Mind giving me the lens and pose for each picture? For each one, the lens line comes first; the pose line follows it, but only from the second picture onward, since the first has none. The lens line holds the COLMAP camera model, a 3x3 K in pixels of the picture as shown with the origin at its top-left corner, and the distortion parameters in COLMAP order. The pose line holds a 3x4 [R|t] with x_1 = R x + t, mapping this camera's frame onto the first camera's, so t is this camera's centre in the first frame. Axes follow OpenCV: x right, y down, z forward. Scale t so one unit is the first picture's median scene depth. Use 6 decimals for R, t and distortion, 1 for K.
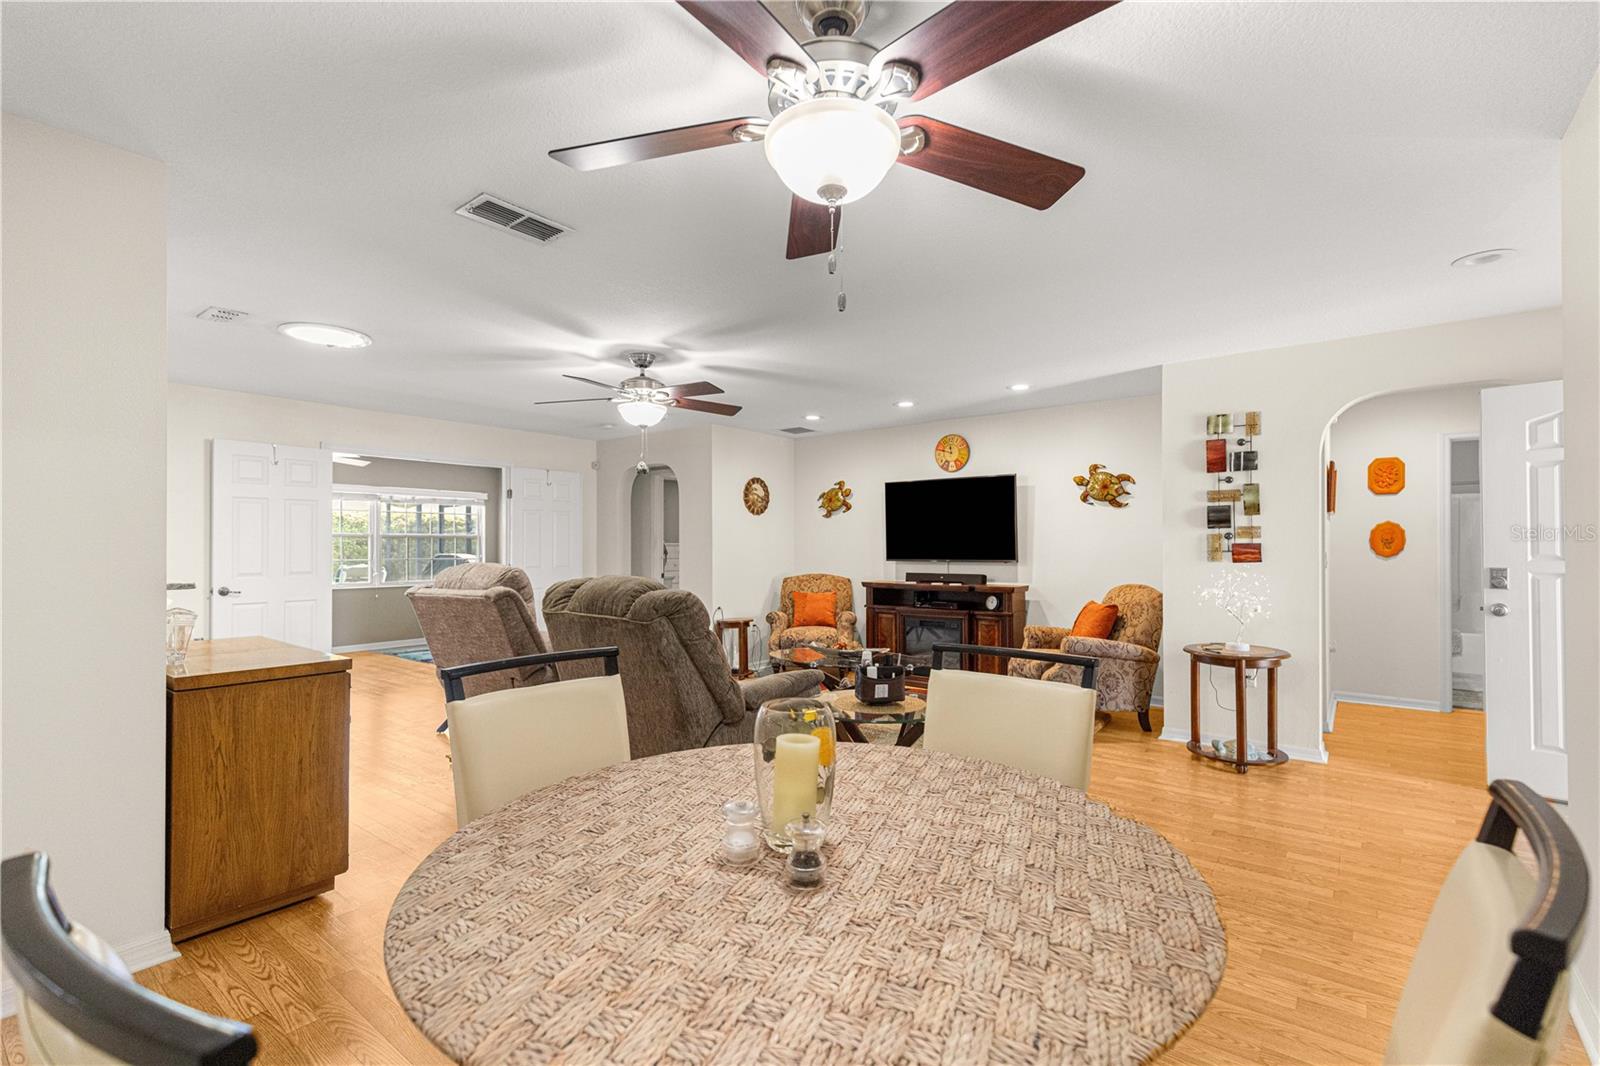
lens RADIAL K [[712.9, 0, 810.7], [0, 712.9, 540.1], [0, 0, 1]] dist [0.007547, -0.001868]
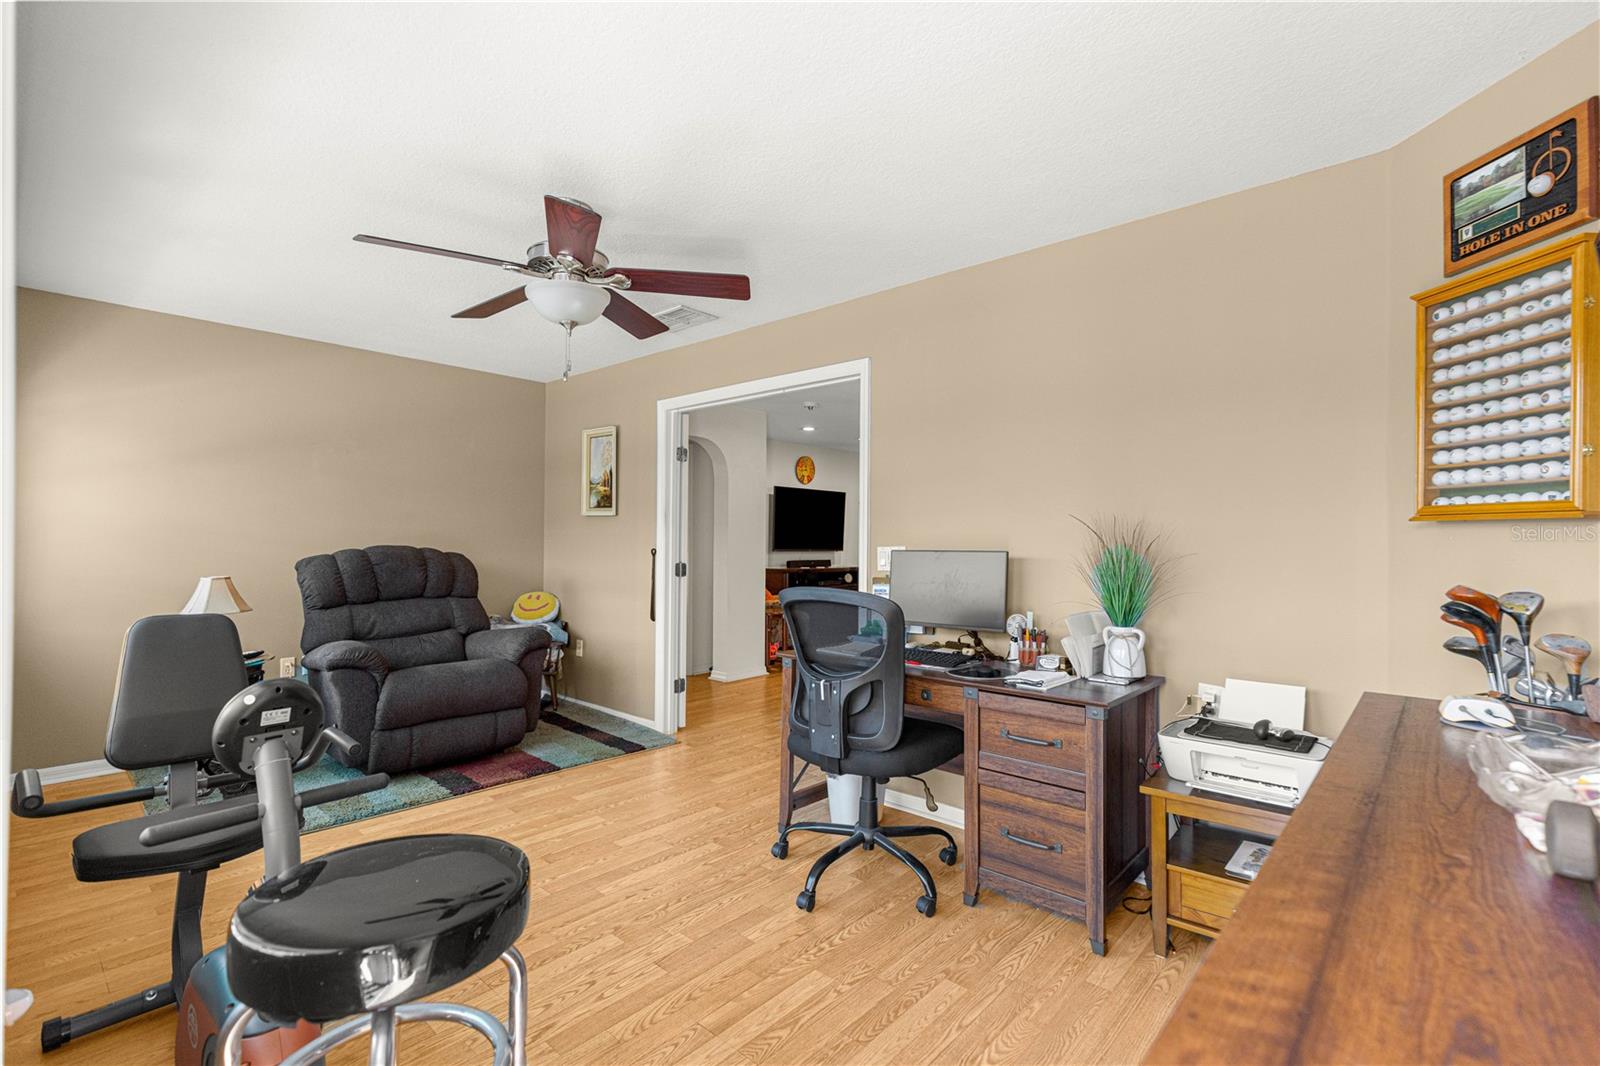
lens RADIAL K [[712.9, 0, 803.0], [0, 712.9, 530.2], [0, 0, 1]] dist [0.007547, -0.001868]
pose [[0.066606, 0.018726, 0.997604, -1.242442], [-0.017946, 0.999685, -0.017567, 0.015898], [-0.997618, -0.016733, 0.066921, 0.996700]]
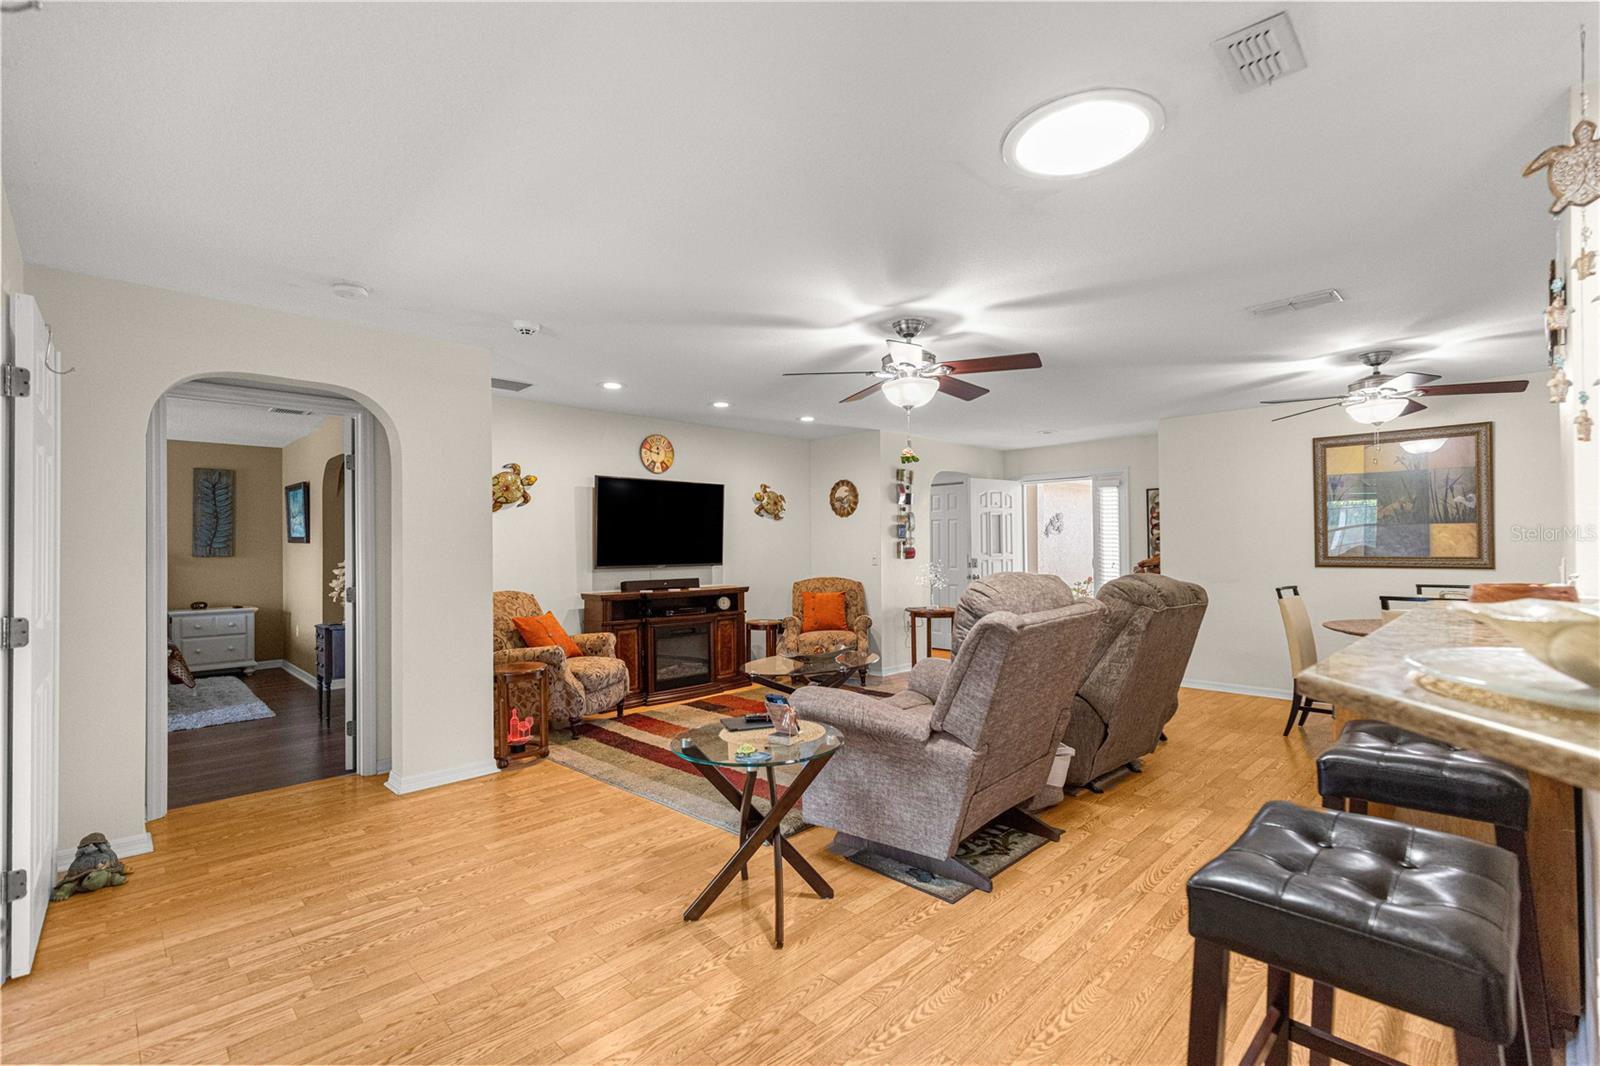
lens RADIAL K [[712.9, 0, 808.2], [0, 712.9, 540.8], [0, 0, 1]] dist [0.007547, -0.001868]
pose [[0.118984, 0.010187, 0.992844, -0.793569], [-0.002001, 0.999948, -0.010020, 0.004412], [-0.992894, -0.000794, 0.118998, 0.747767]]
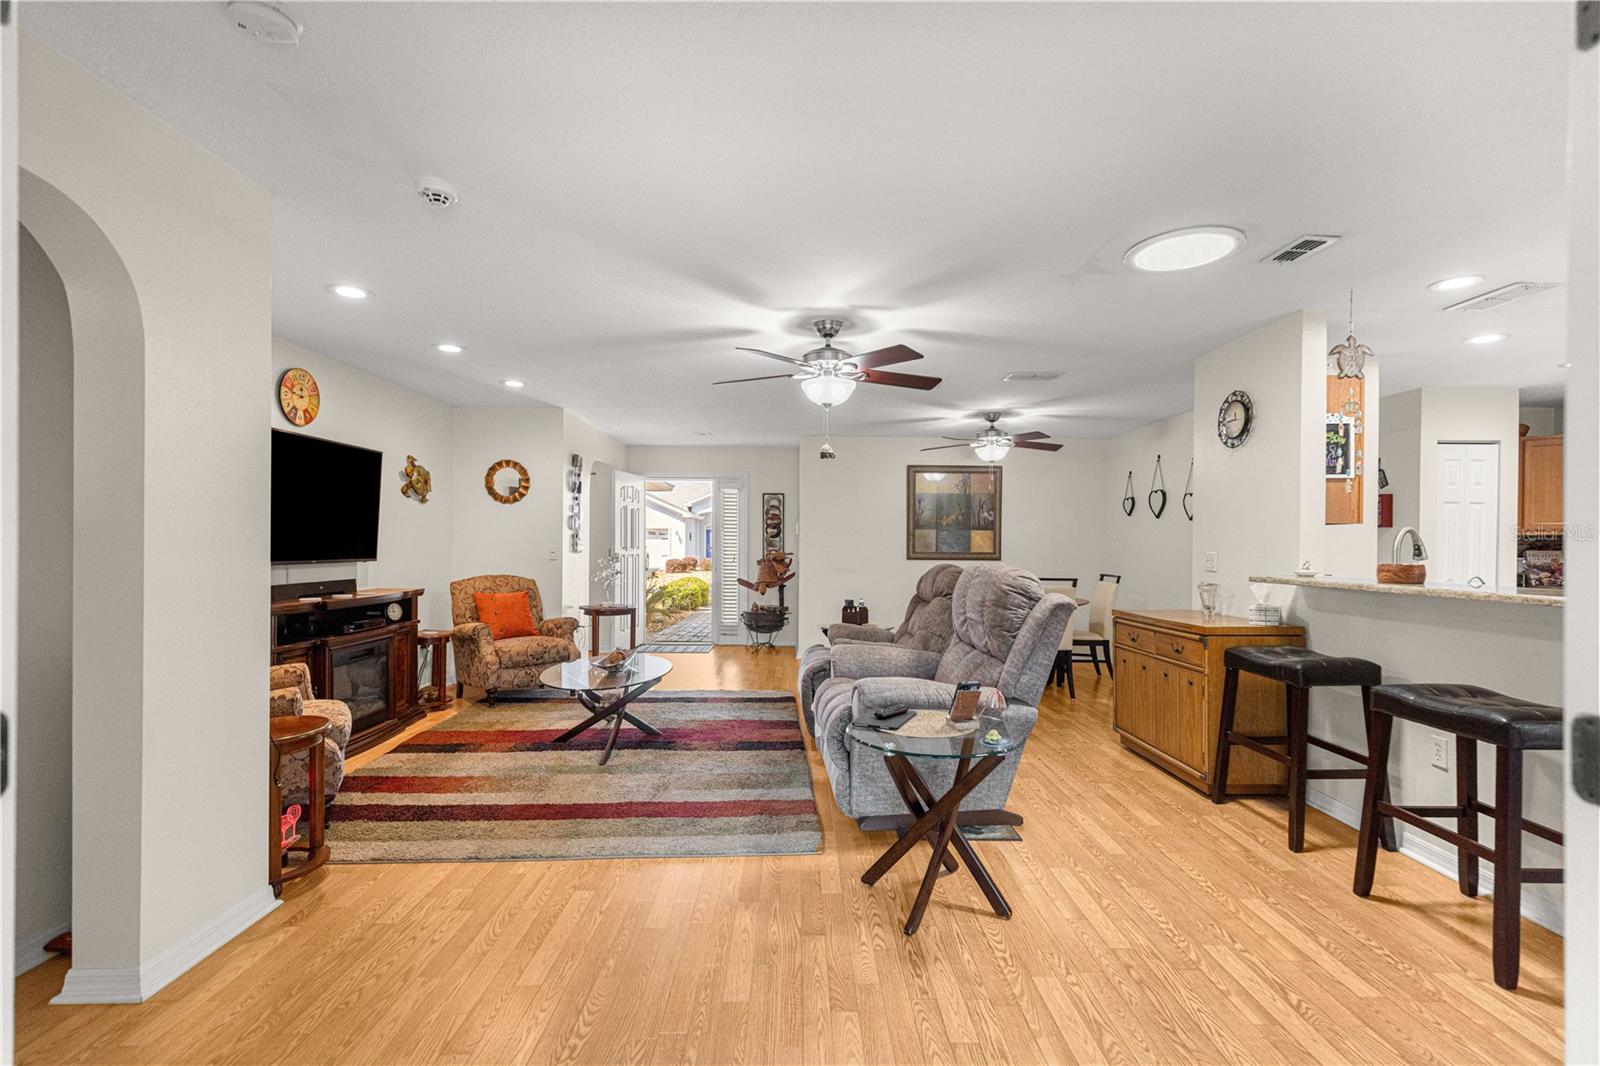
lens RADIAL K [[712.9, 0, 810.1], [0, 712.9, 547.4], [0, 0, 1]] dist [0.007547, -0.001868]
pose [[-0.632308, -0.006871, 0.774687, -0.657057], [-0.013492, 0.999907, -0.002143, 0.011087], [-0.774600, -0.011807, -0.632342, 1.146257]]
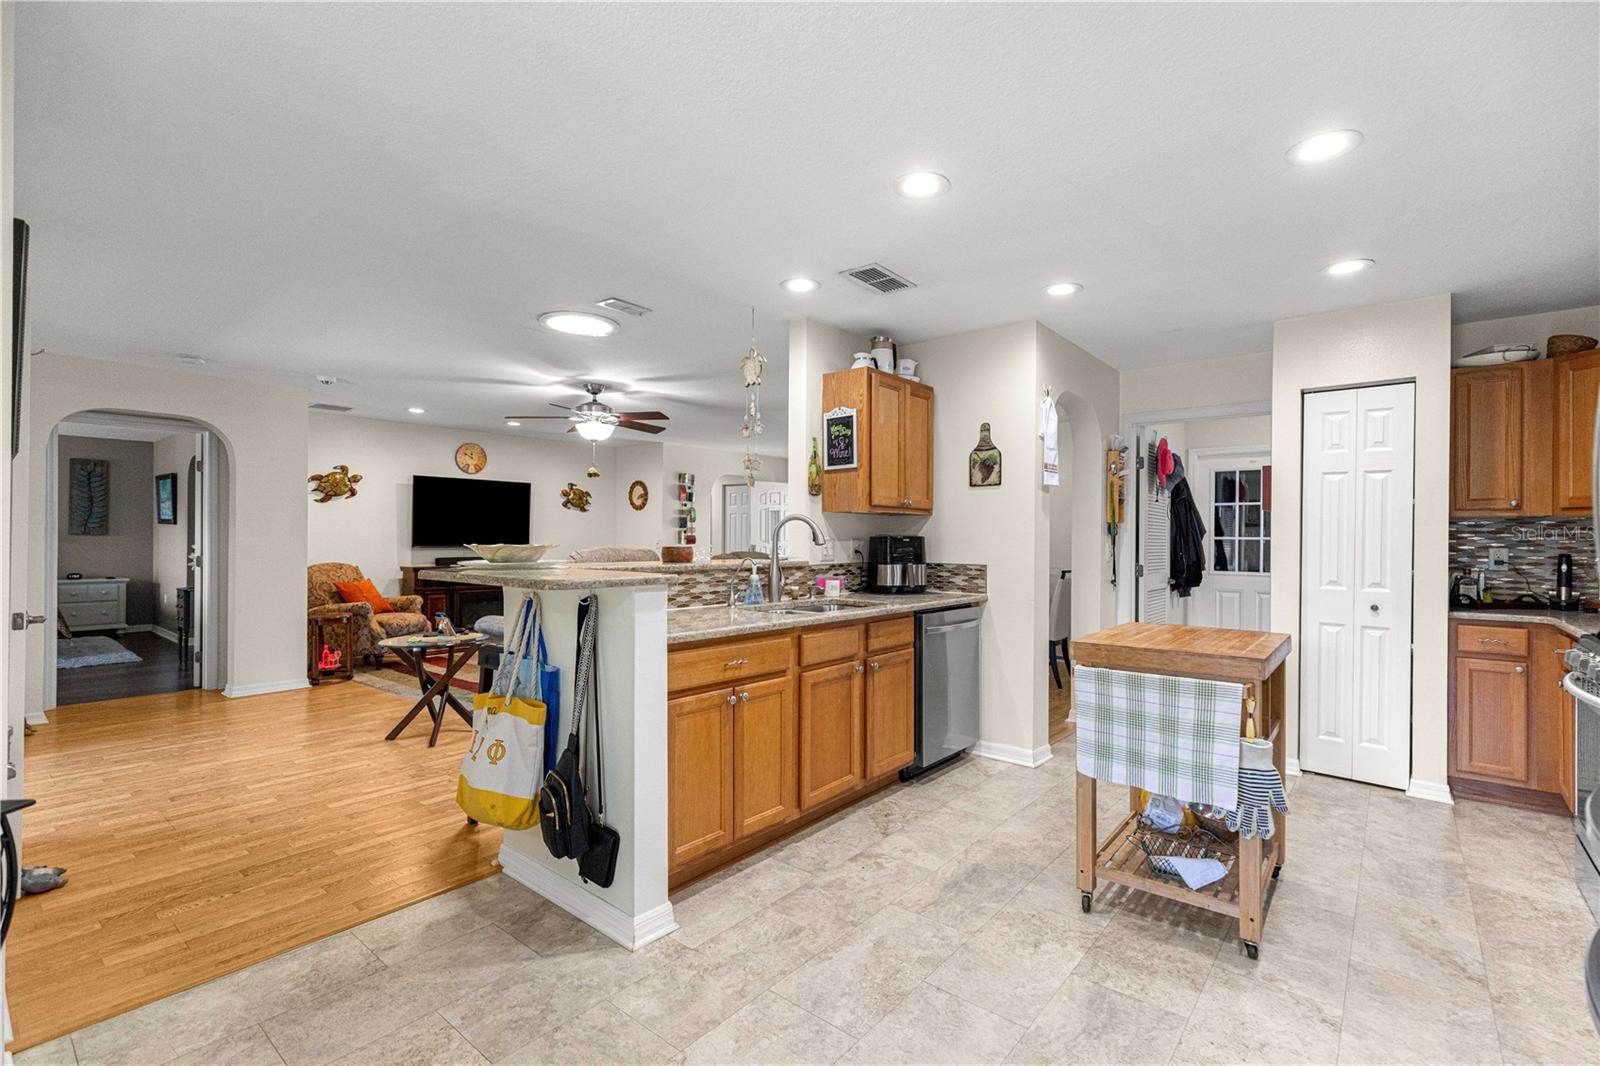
lens RADIAL K [[712.9, 0, 808.7], [0, 712.9, 535.0], [0, 0, 1]] dist [0.007547, -0.001868]
pose [[0.020493, 0.006225, 0.999771, -1.104018], [-0.015373, 0.999864, -0.005911, 0.008073], [-0.999672, -0.015248, 0.020586, 0.432109]]
